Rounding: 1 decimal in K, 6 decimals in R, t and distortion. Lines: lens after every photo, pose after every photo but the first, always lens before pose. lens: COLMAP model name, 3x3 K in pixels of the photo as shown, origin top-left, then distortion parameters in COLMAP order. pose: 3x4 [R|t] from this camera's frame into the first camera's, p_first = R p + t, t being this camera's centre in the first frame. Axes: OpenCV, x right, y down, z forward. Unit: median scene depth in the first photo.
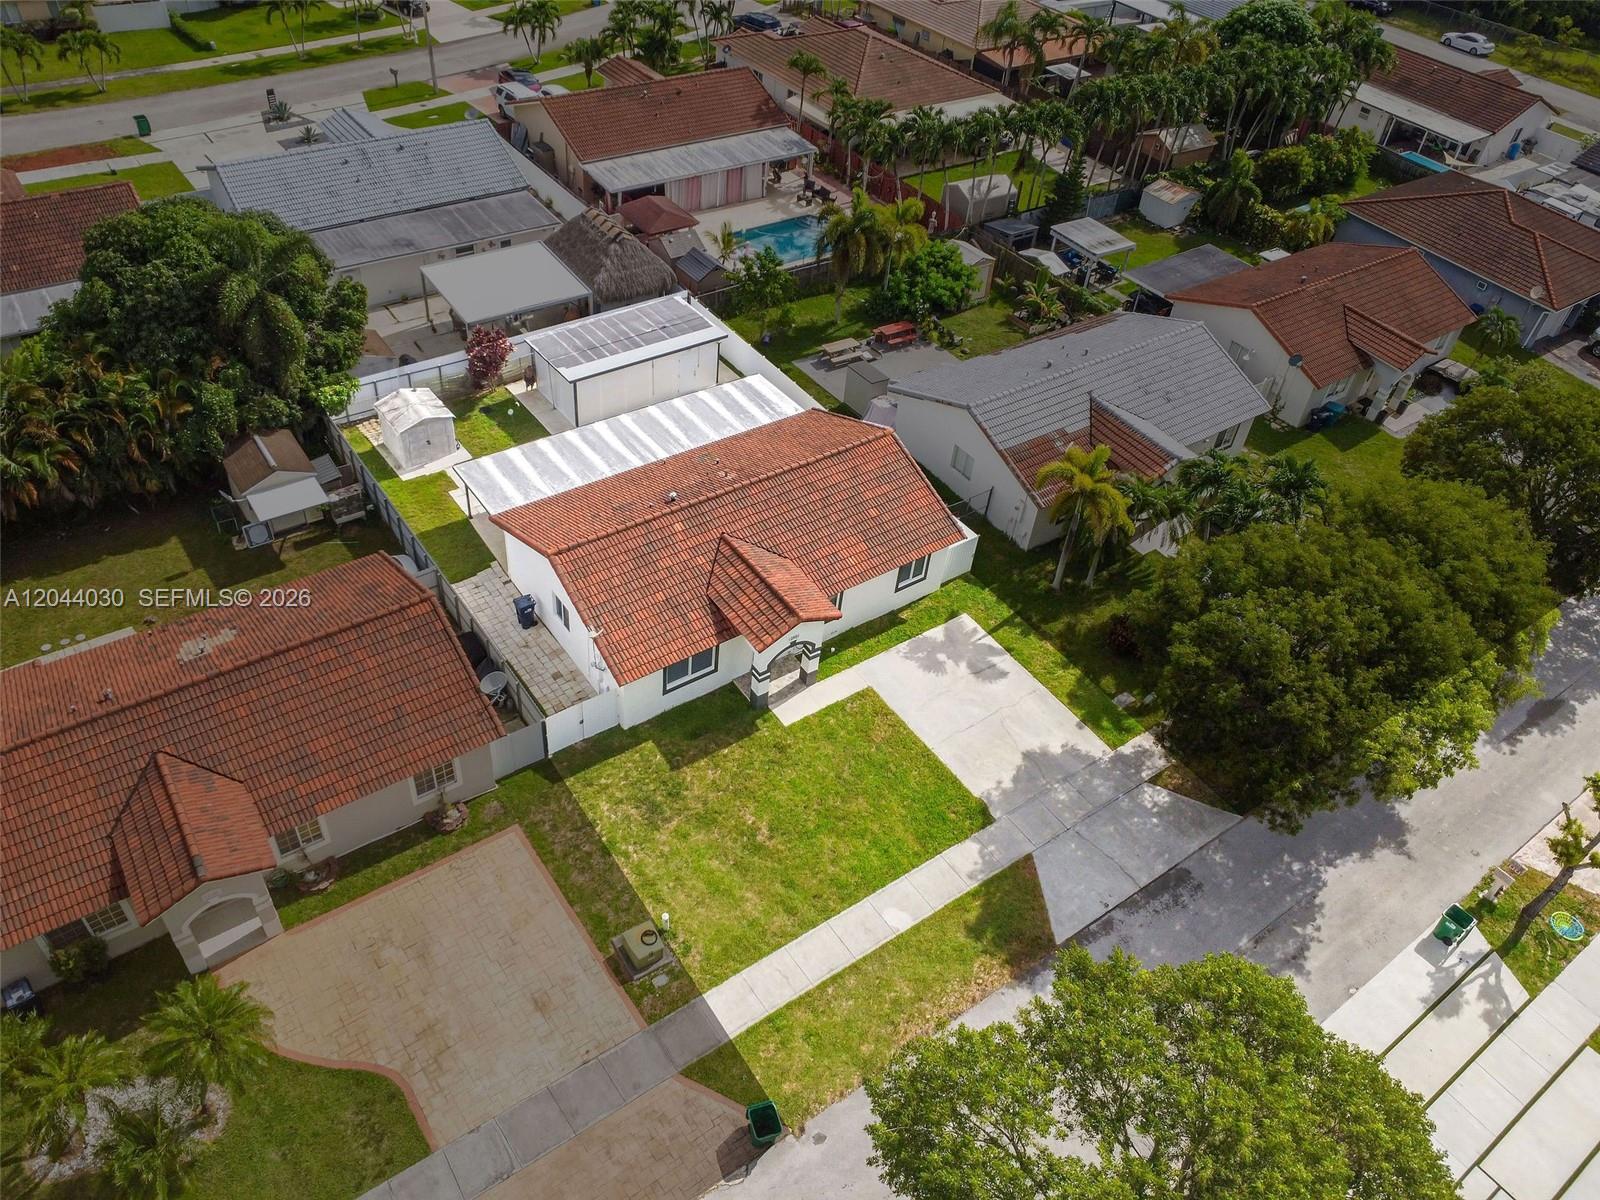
lens RADIAL K [[1159.7, 0, 796.4], [0, 1159.7, 604.6], [0, 0, 1]] dist [-0.038538, -0.003357]
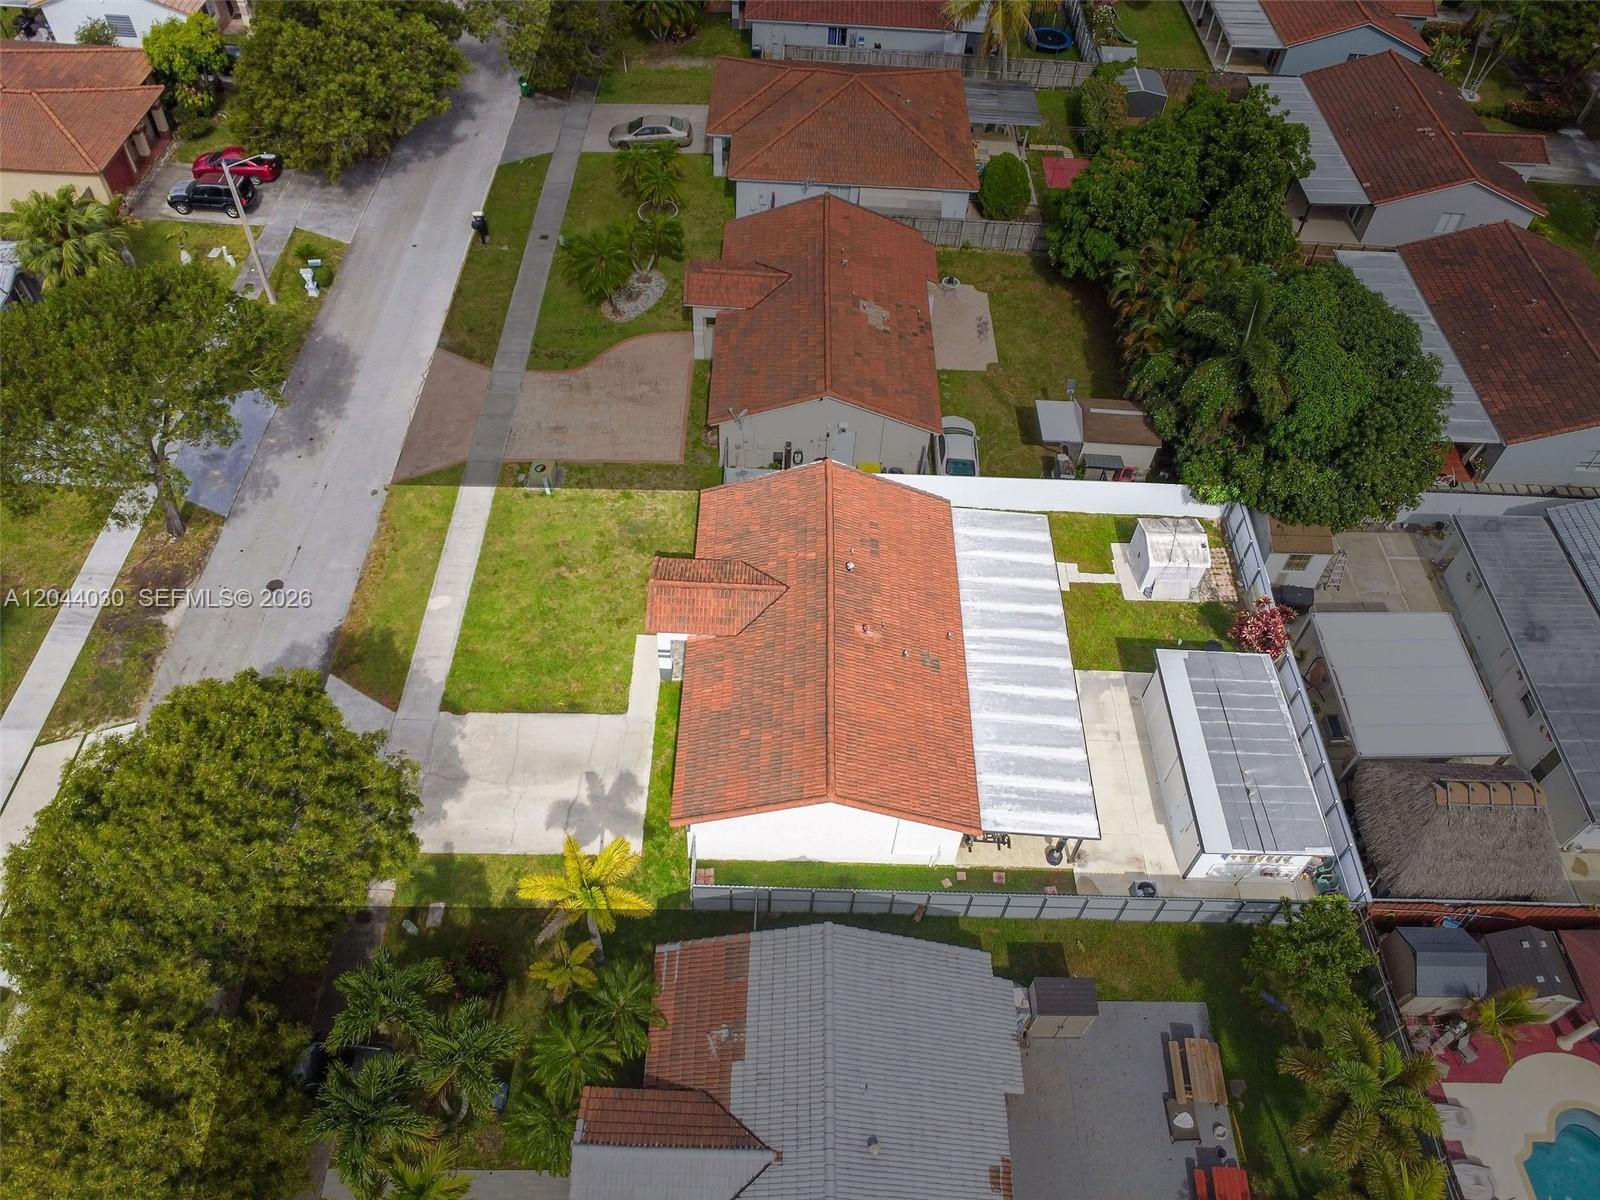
lens RADIAL K [[1159.7, 0, 796.4], [0, 1159.7, 604.6], [0, 0, 1]] dist [-0.038538, -0.003357]
pose [[-0.585497, 0.548616, -0.596837, 0.503816], [-0.619782, 0.171636, 0.765775, -0.779232], [0.522555, 0.818268, 0.239530, 0.721195]]
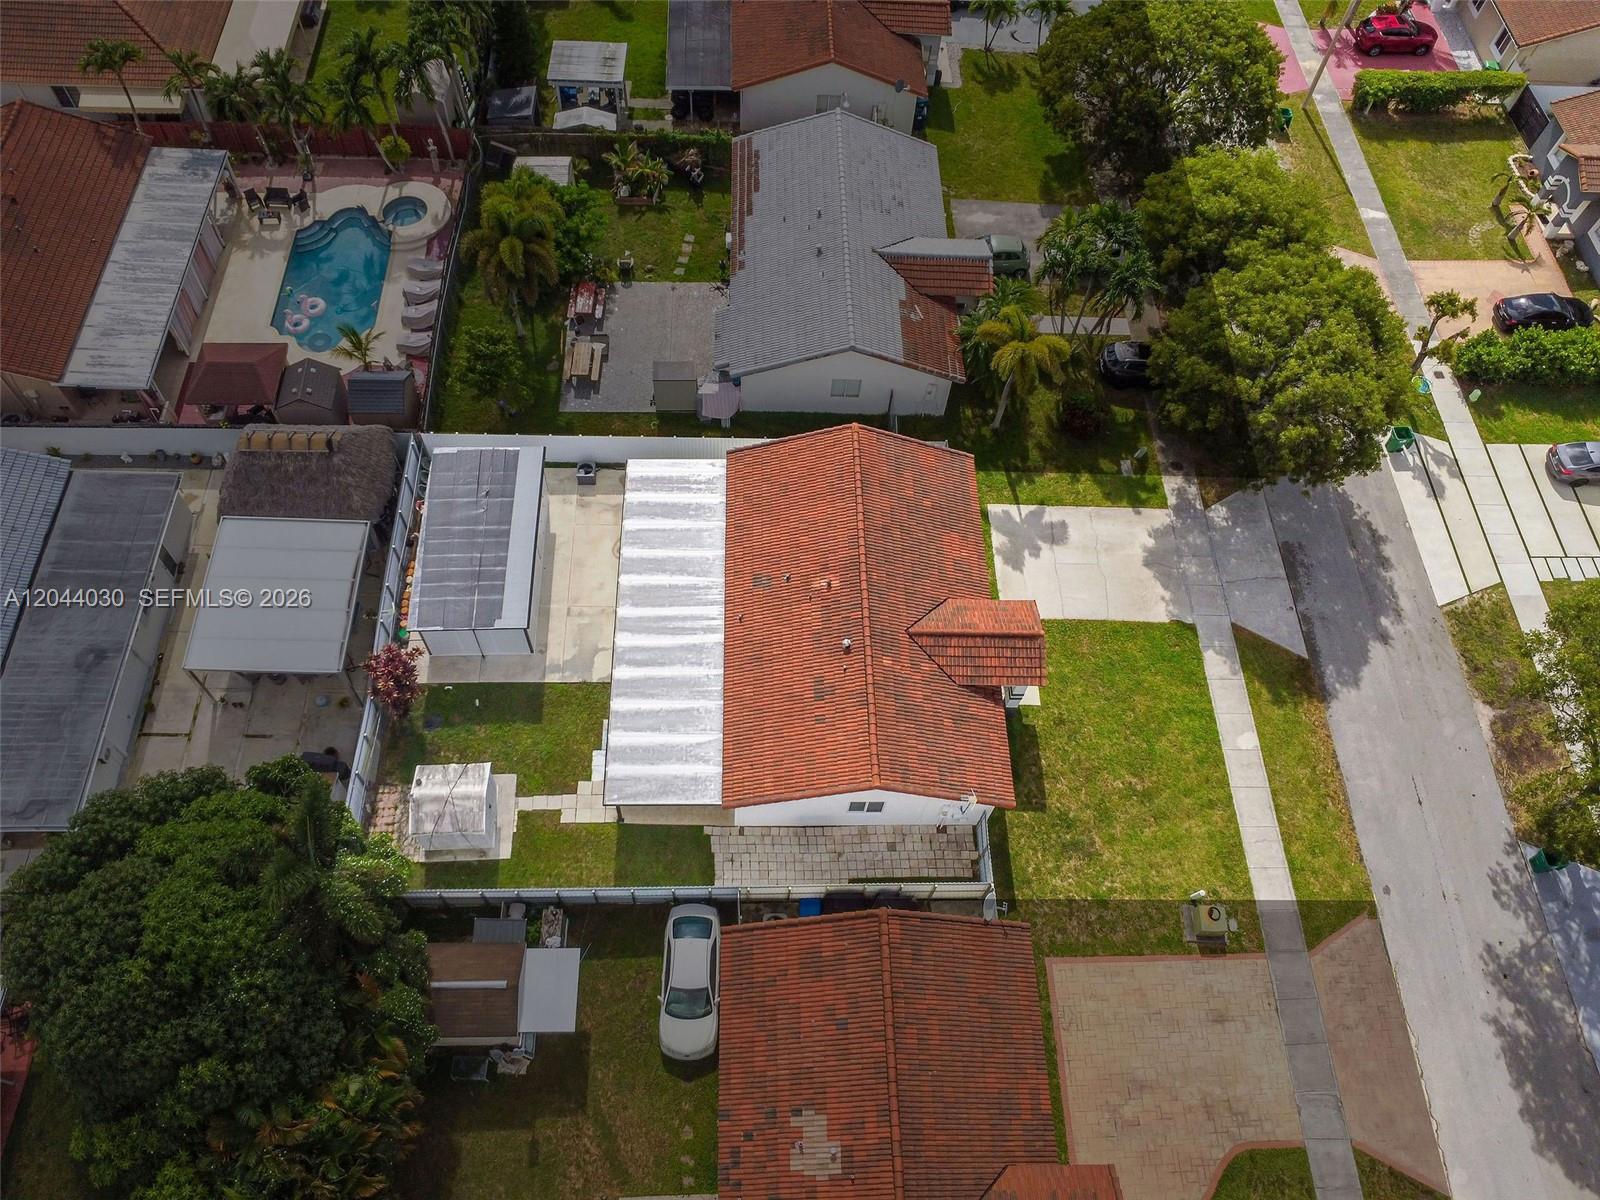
lens RADIAL K [[1159.7, 0, 796.4], [0, 1159.7, 604.6], [0, 0, 1]] dist [-0.038538, -0.003357]
pose [[0.564449, -0.739385, 0.367024, -0.435796], [0.556908, 0.669290, 0.491838, -0.579469], [-0.609303, -0.073219, 0.789550, 0.252330]]
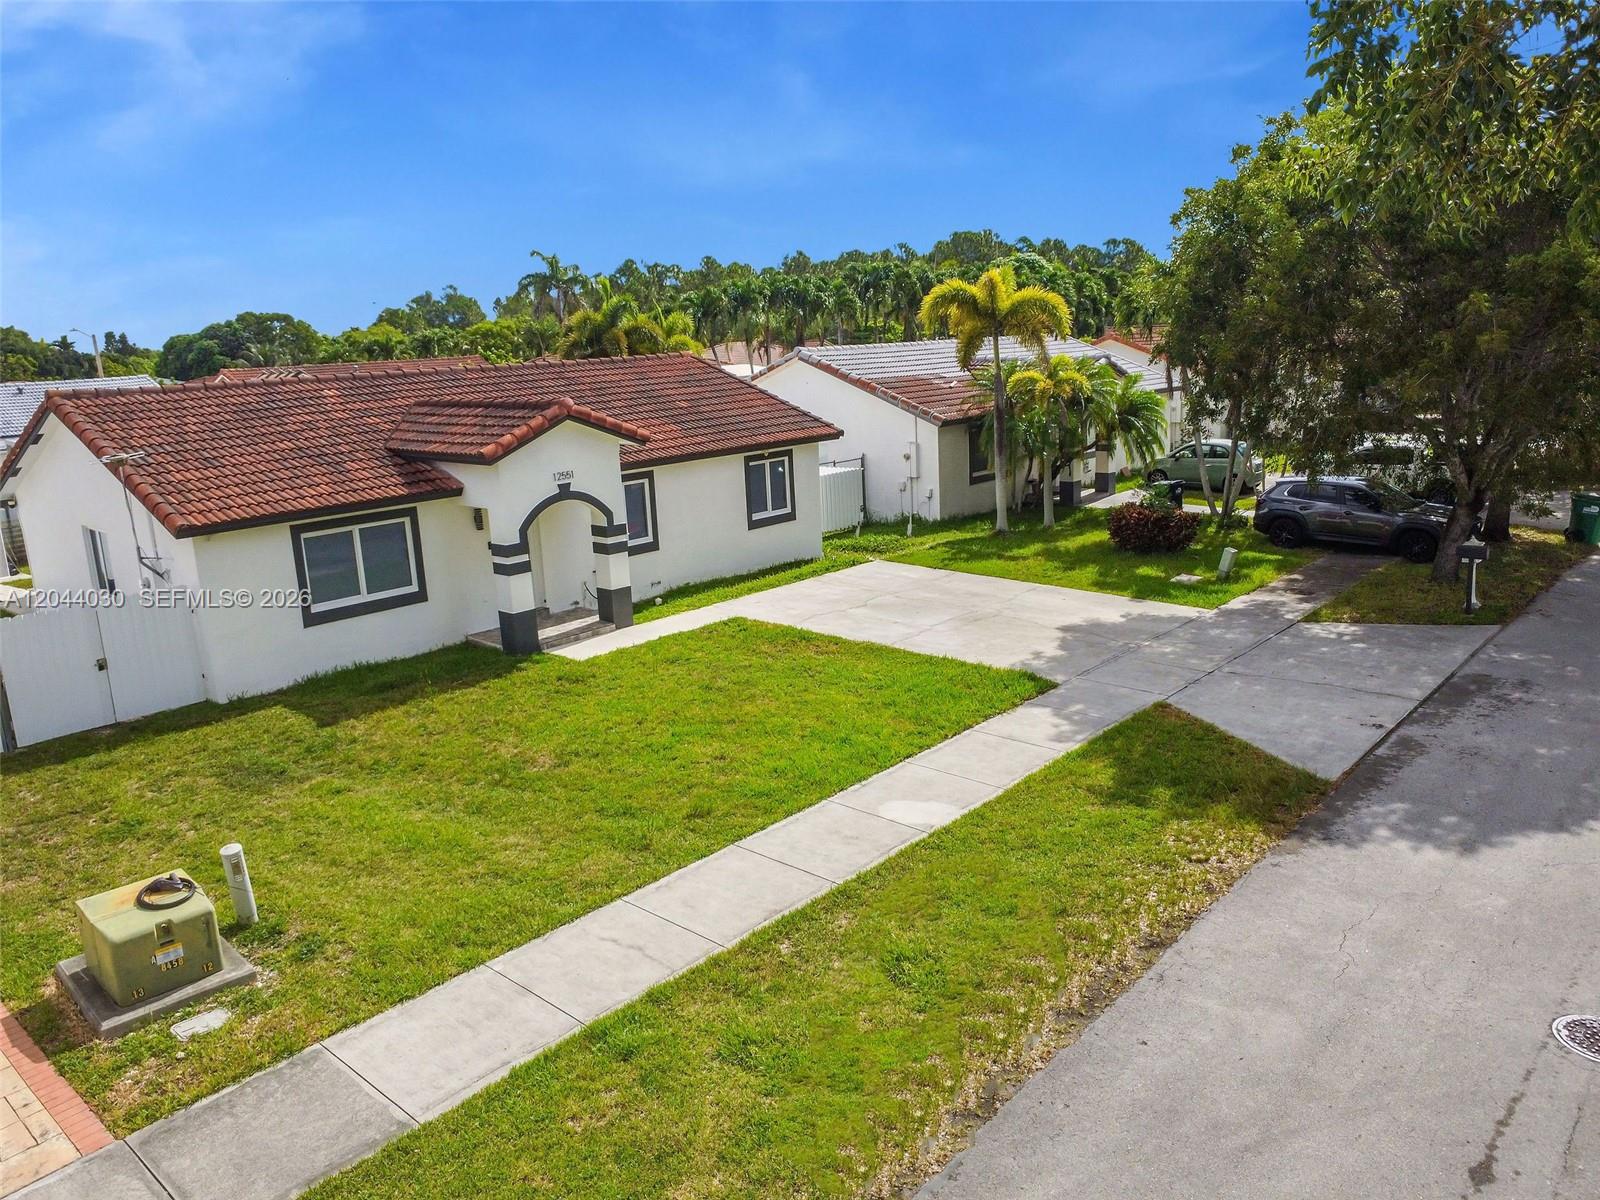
lens RADIAL K [[1173.4, 0, 807.6], [0, 1173.4, 598.6], [0, 0, 1]] dist [-0.037681, 0.000122]
pose [[0.966046, -0.171006, 0.193679, -0.007312], [0.244771, 0.845726, -0.474167, 0.307027], [-0.082714, 0.505474, 0.858868, 0.515397]]
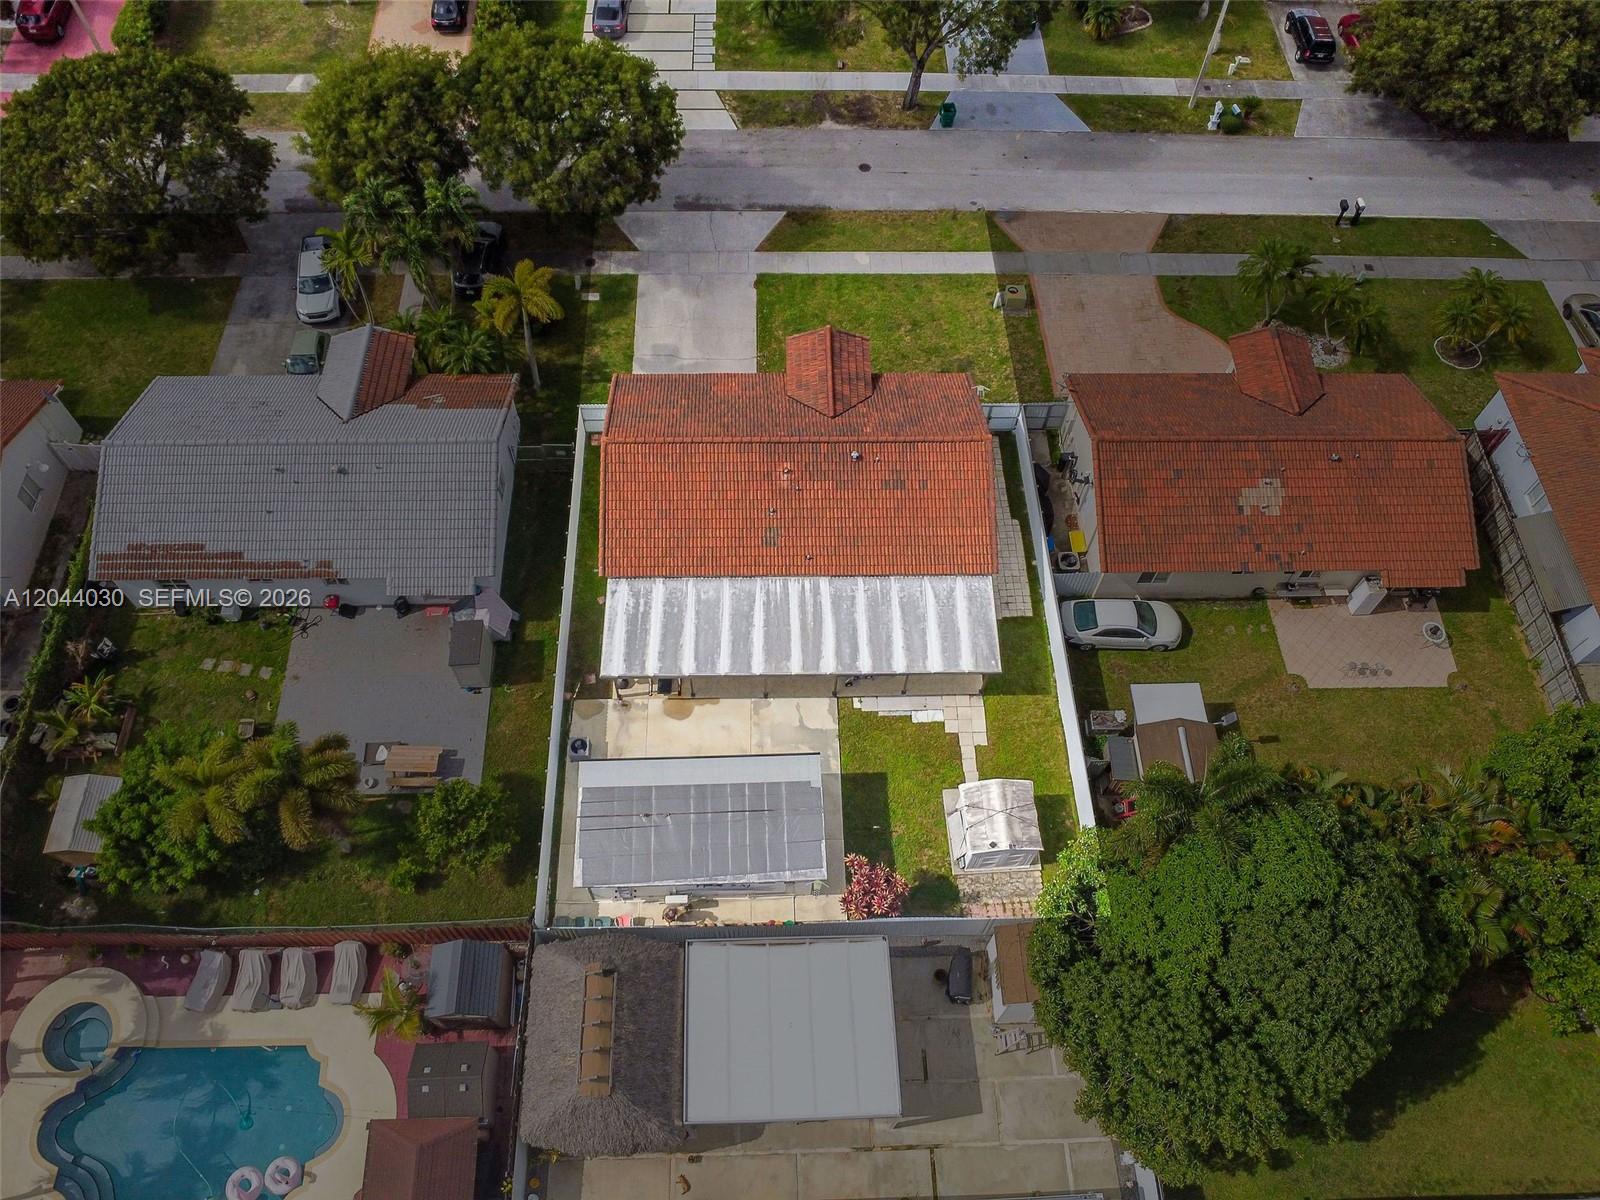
lens RADIAL K [[1173.4, 0, 807.6], [0, 1173.4, 598.6], [0, 0, 1]] dist [-0.037681, 0.000122]
pose [[-0.825352, -0.532654, 0.187278, -0.324462], [0.303485, -0.138815, 0.942670, -1.076238], [-0.476121, 0.834871, 0.276224, 0.786068]]
